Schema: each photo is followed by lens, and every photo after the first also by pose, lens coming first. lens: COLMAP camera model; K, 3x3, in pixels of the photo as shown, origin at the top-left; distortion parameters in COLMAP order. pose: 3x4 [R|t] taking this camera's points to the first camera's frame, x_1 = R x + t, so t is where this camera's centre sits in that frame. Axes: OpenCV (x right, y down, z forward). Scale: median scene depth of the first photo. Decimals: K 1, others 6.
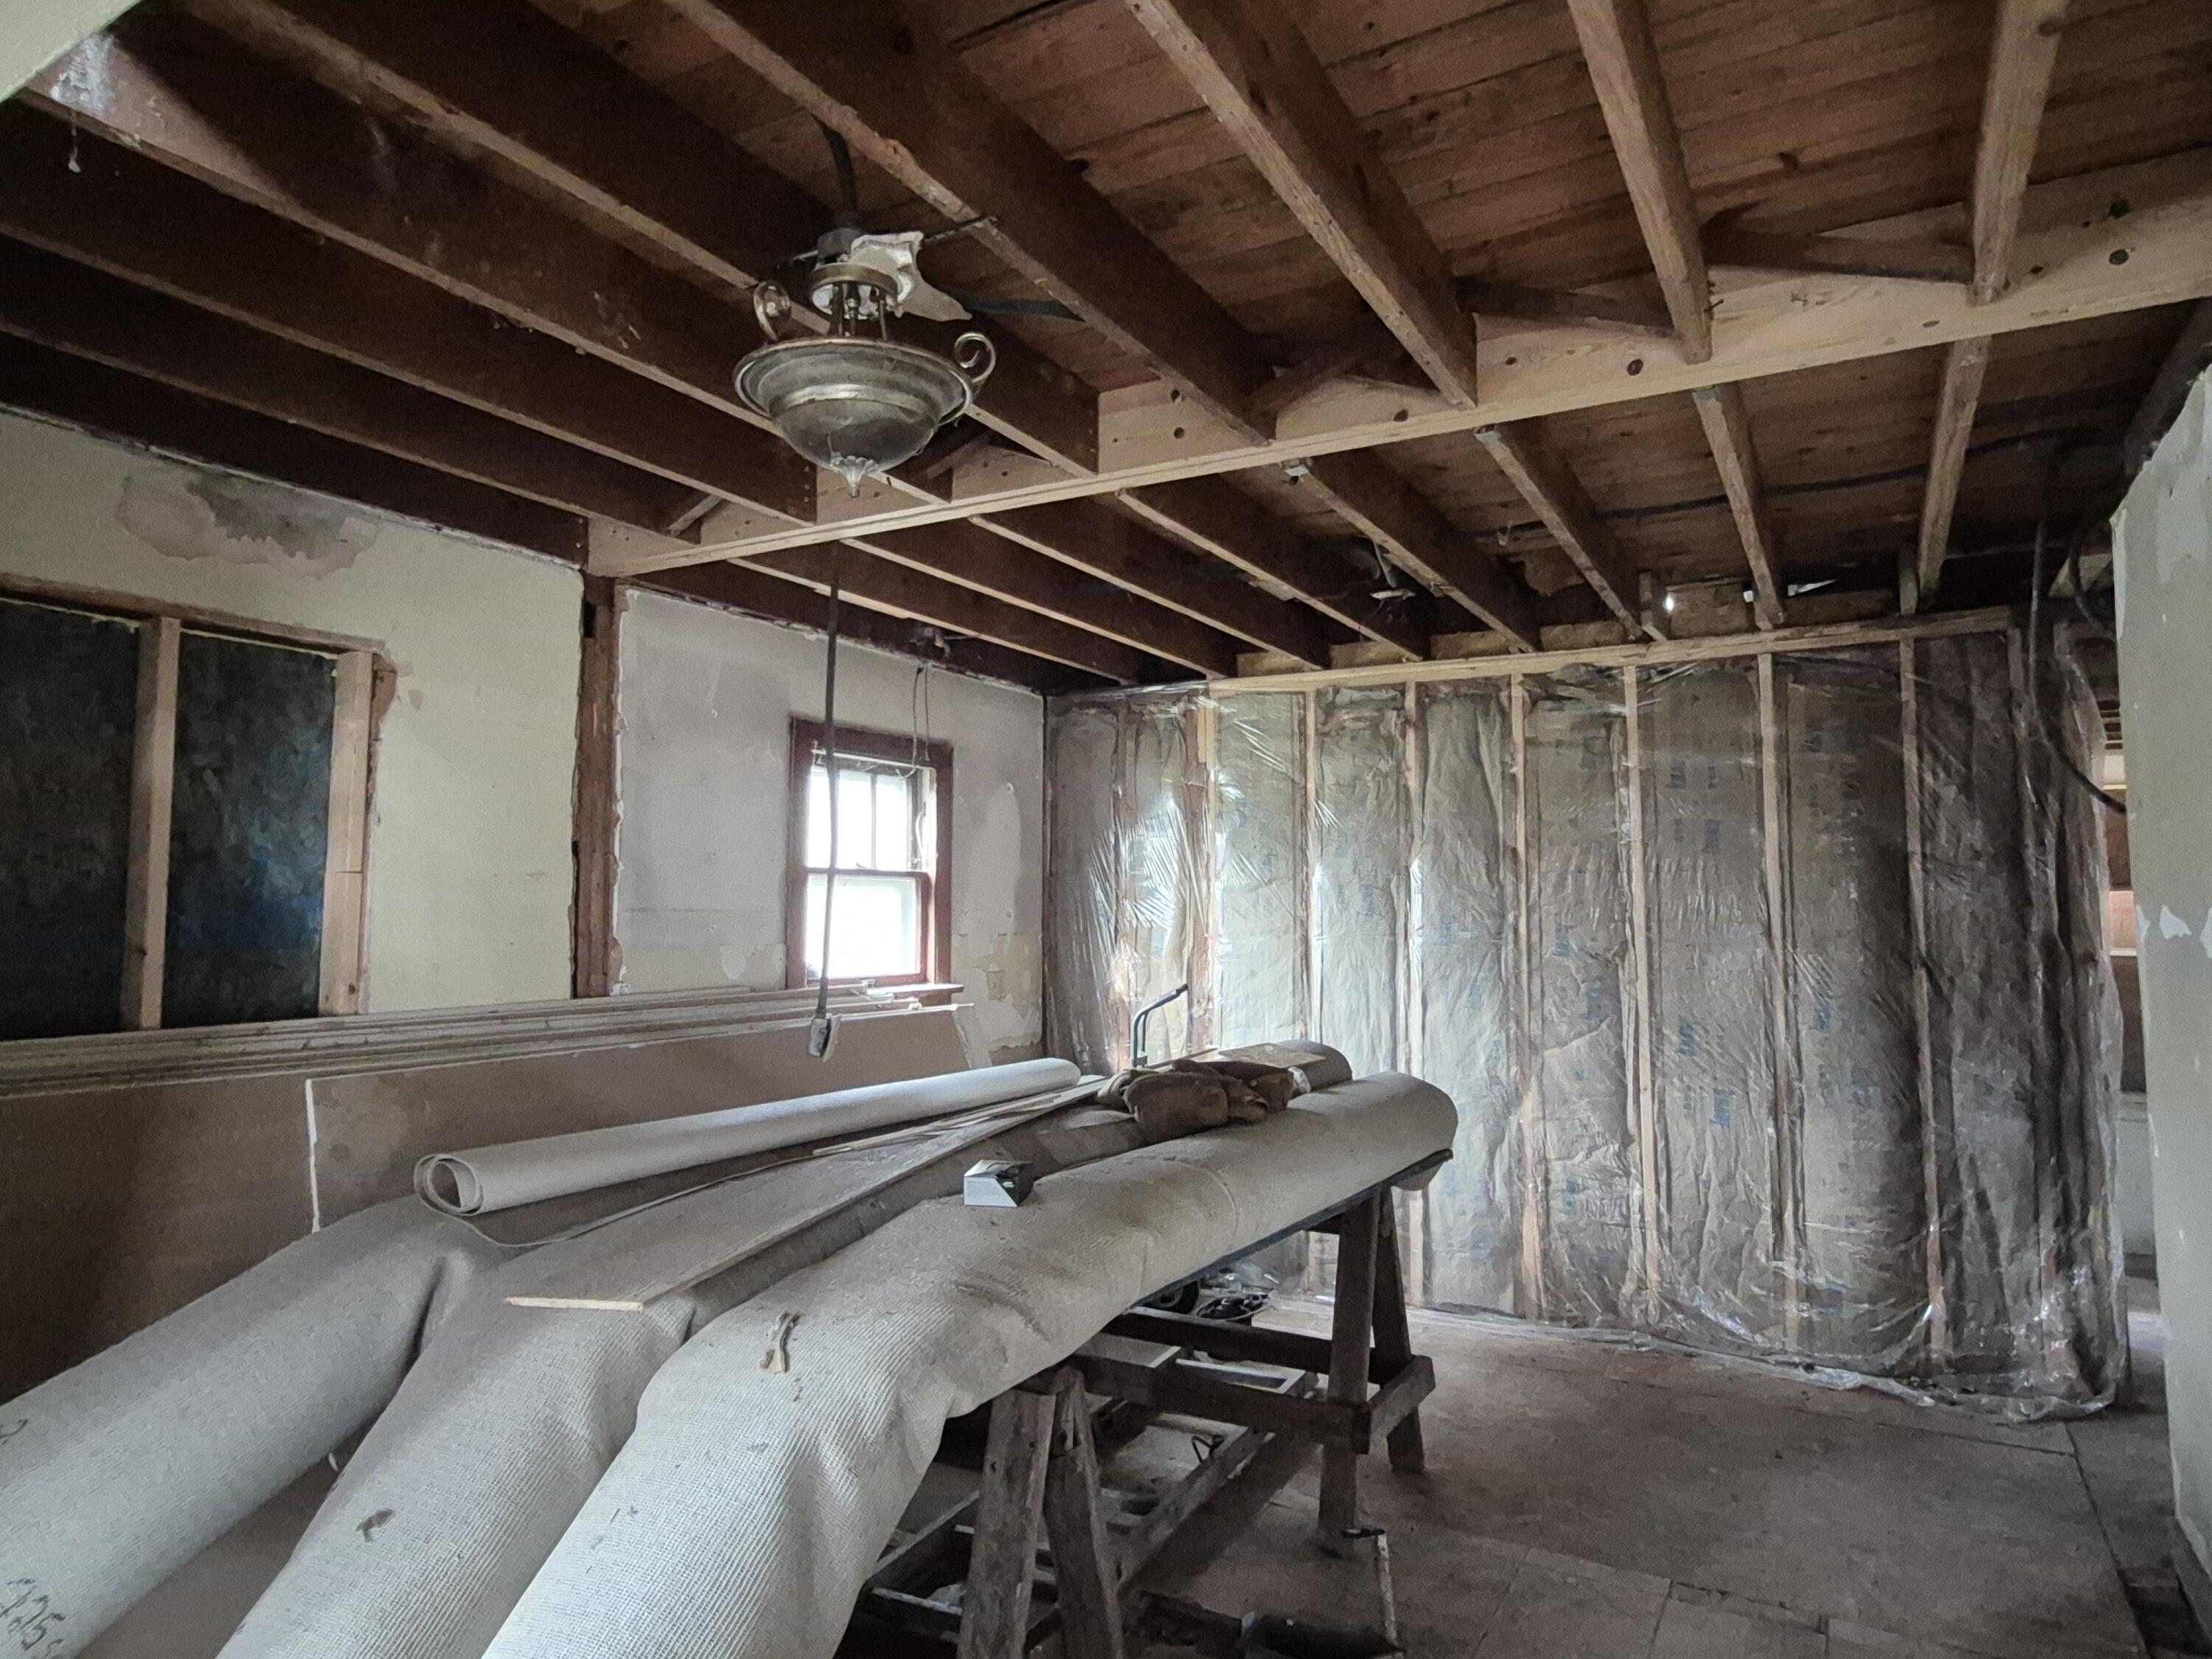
lens RADIAL K [[1314.6, 0, 1107.8], [0, 1314.6, 834.3], [0, 0, 1]] dist [0.005386, -0.004427]
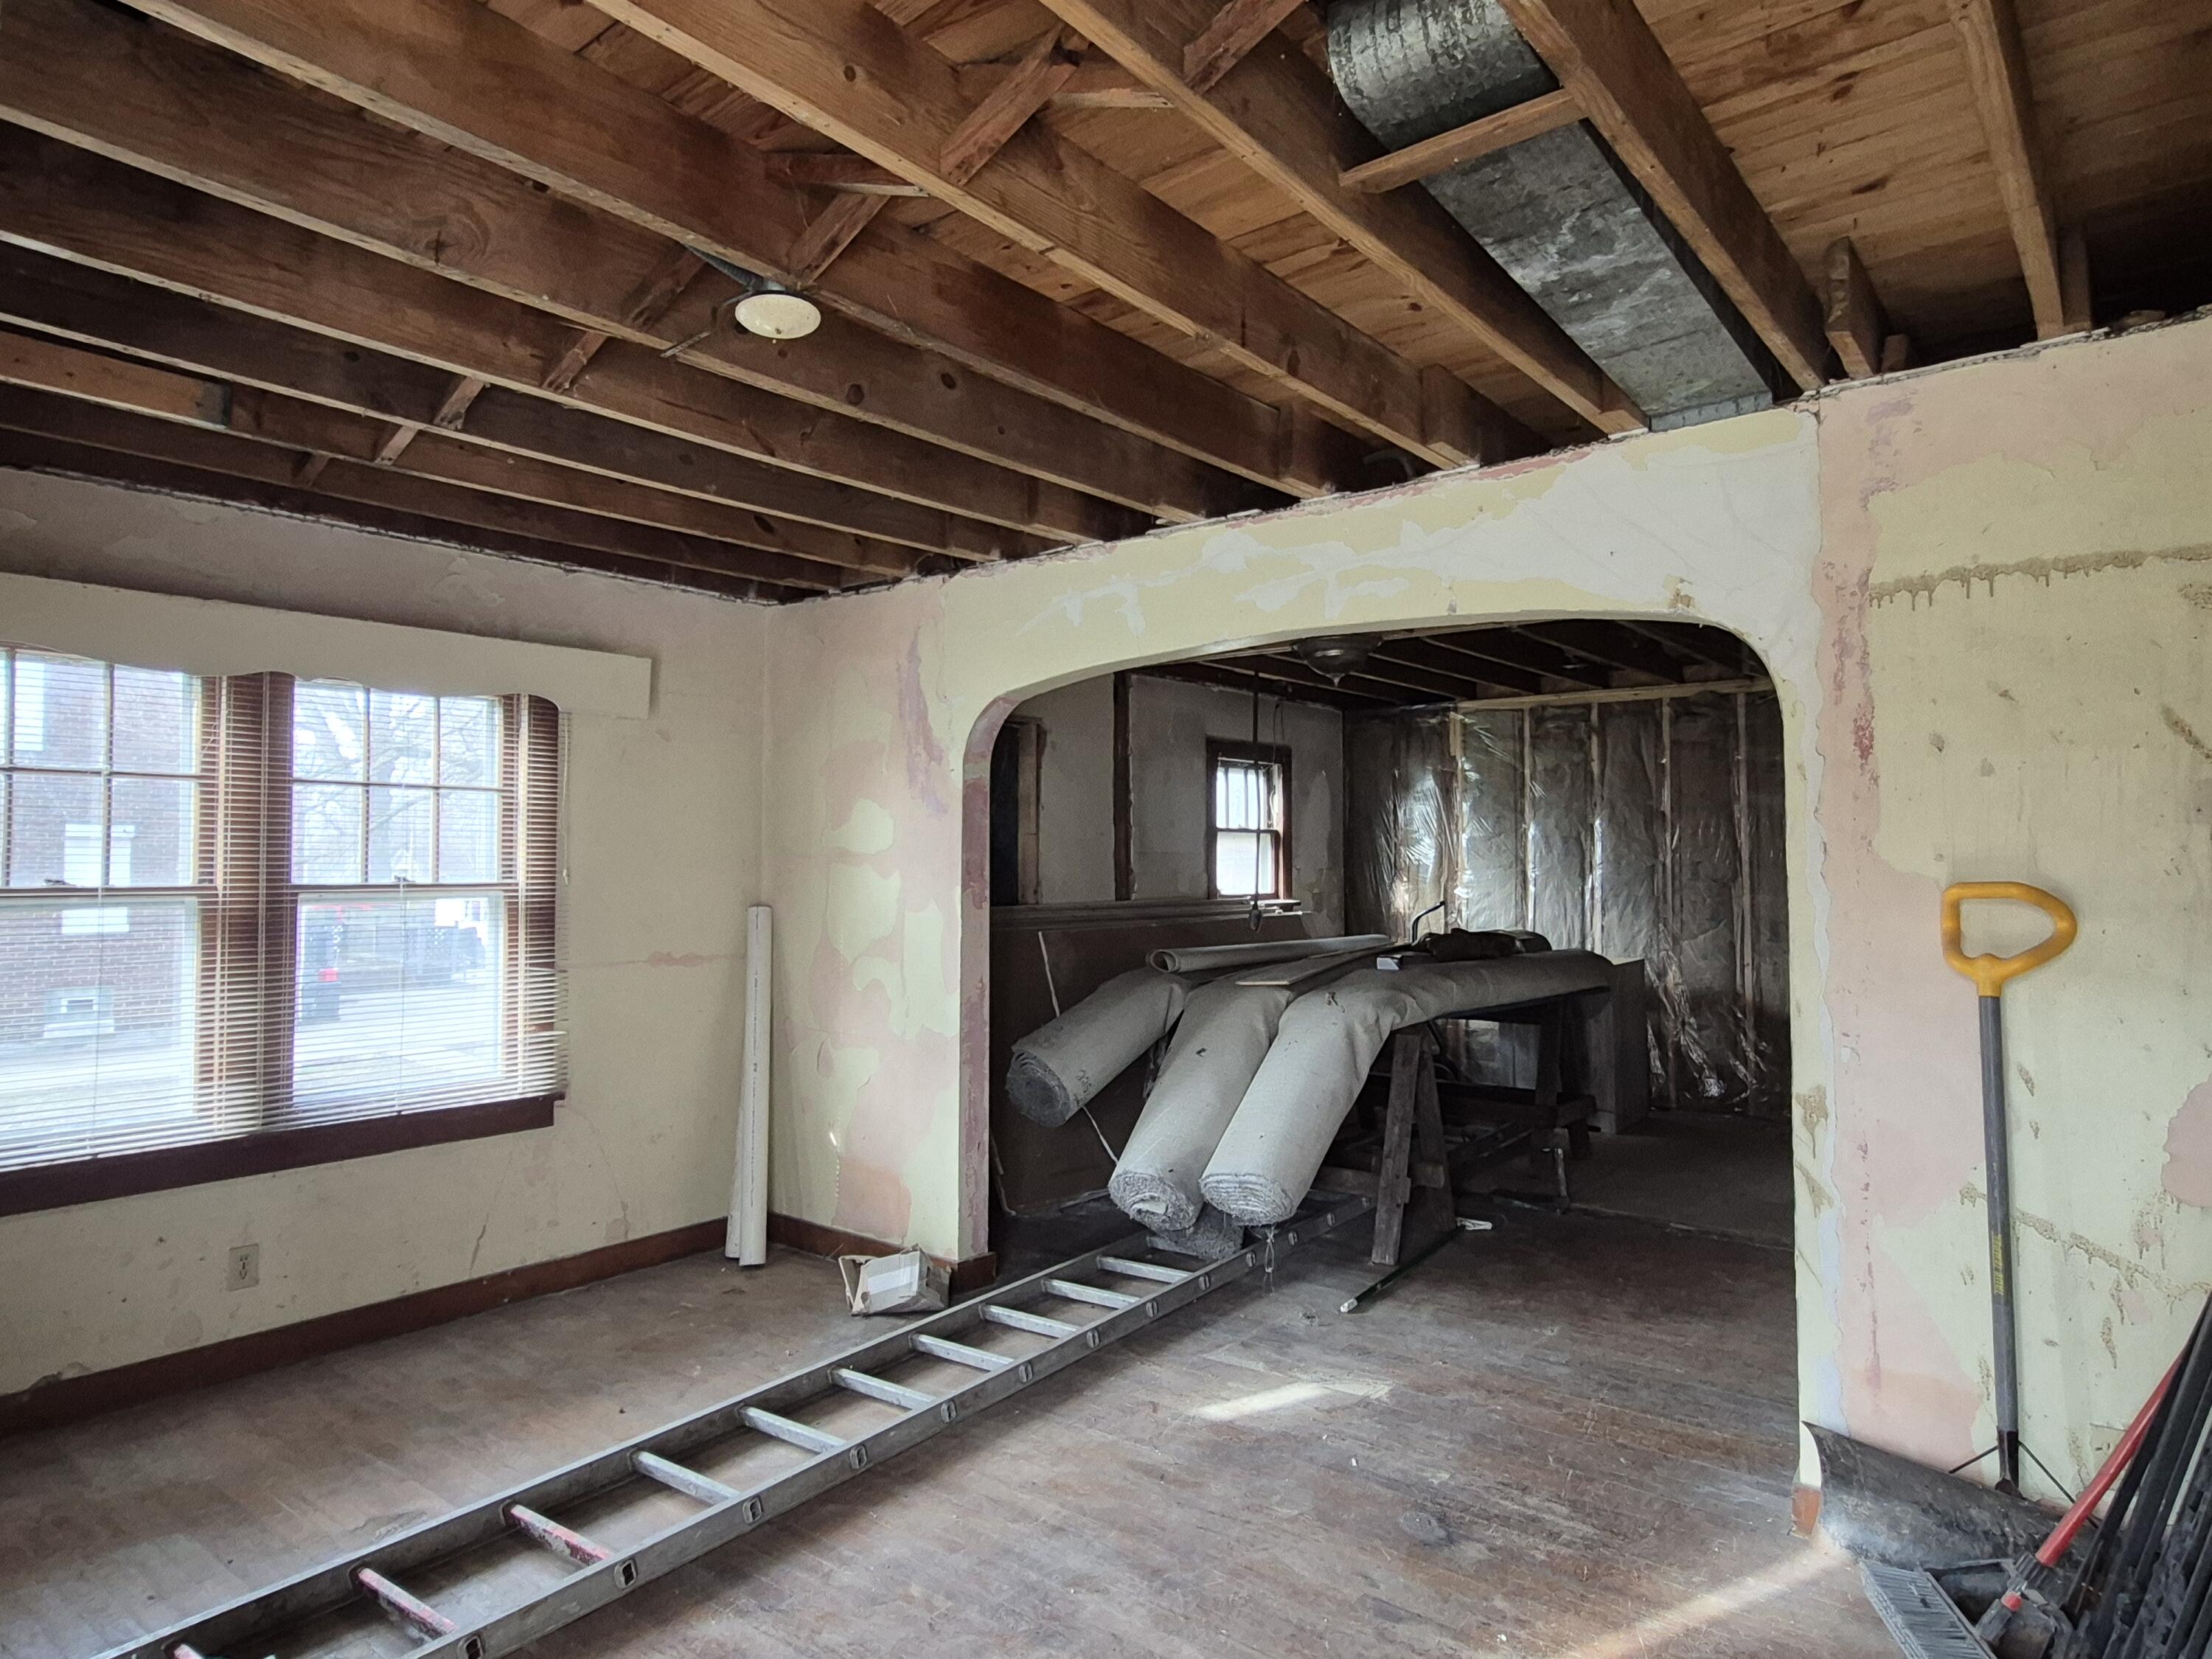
lens RADIAL K [[1314.6, 0, 1116.7], [0, 1314.6, 819.6], [0, 0, 1]] dist [0.005386, -0.004427]
pose [[0.988069, -0.007449, -0.153829, -0.085188], [0.011908, 0.999535, 0.028082, -0.030509], [0.153548, -0.029579, 0.987698, -0.607436]]
